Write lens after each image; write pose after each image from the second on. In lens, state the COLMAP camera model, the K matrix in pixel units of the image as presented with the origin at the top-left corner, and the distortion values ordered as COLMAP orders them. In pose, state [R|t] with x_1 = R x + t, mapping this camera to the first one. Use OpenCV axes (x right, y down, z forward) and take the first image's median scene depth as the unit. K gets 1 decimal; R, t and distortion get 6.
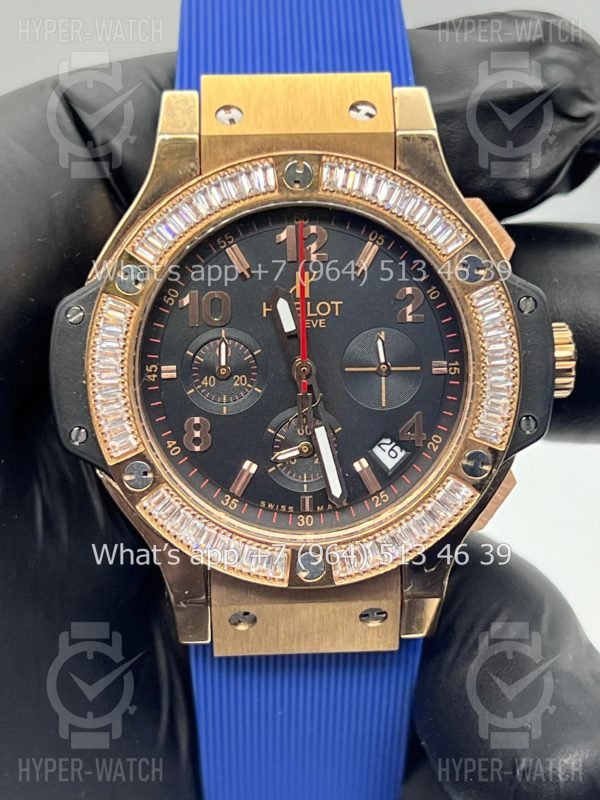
lens RADIAL K [[1920.0, 0, 300.0], [0, 1920.0, 400.0], [0, 0, 1]] dist [0.215081, -0.050171]
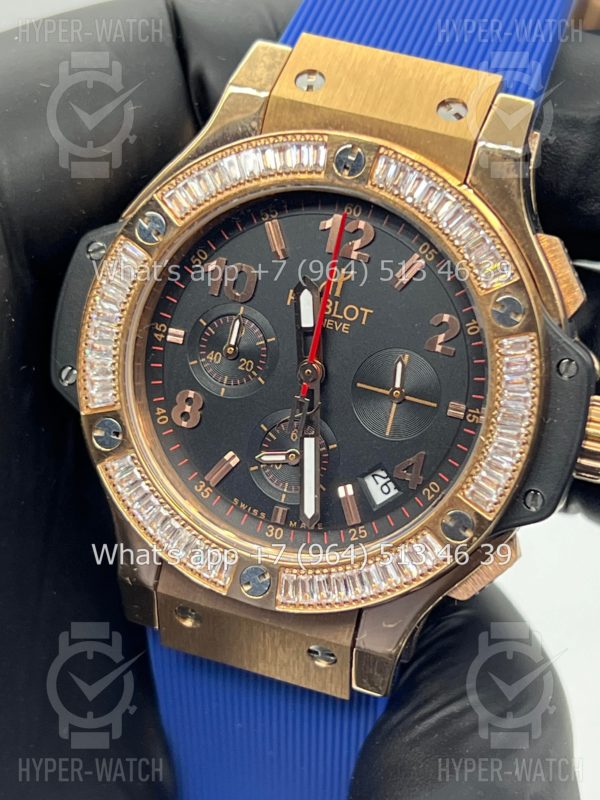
lens RADIAL K [[1920.0, 0, 300.0], [0, 1920.0, 400.0], [0, 0, 1]] dist [0.215081, -0.050171]
pose [[0.925889, 0.269461, -0.264802, 0.240621], [-0.263520, 0.962883, 0.058415, -0.054648], [0.270714, 0.015694, 0.962532, 0.125644]]
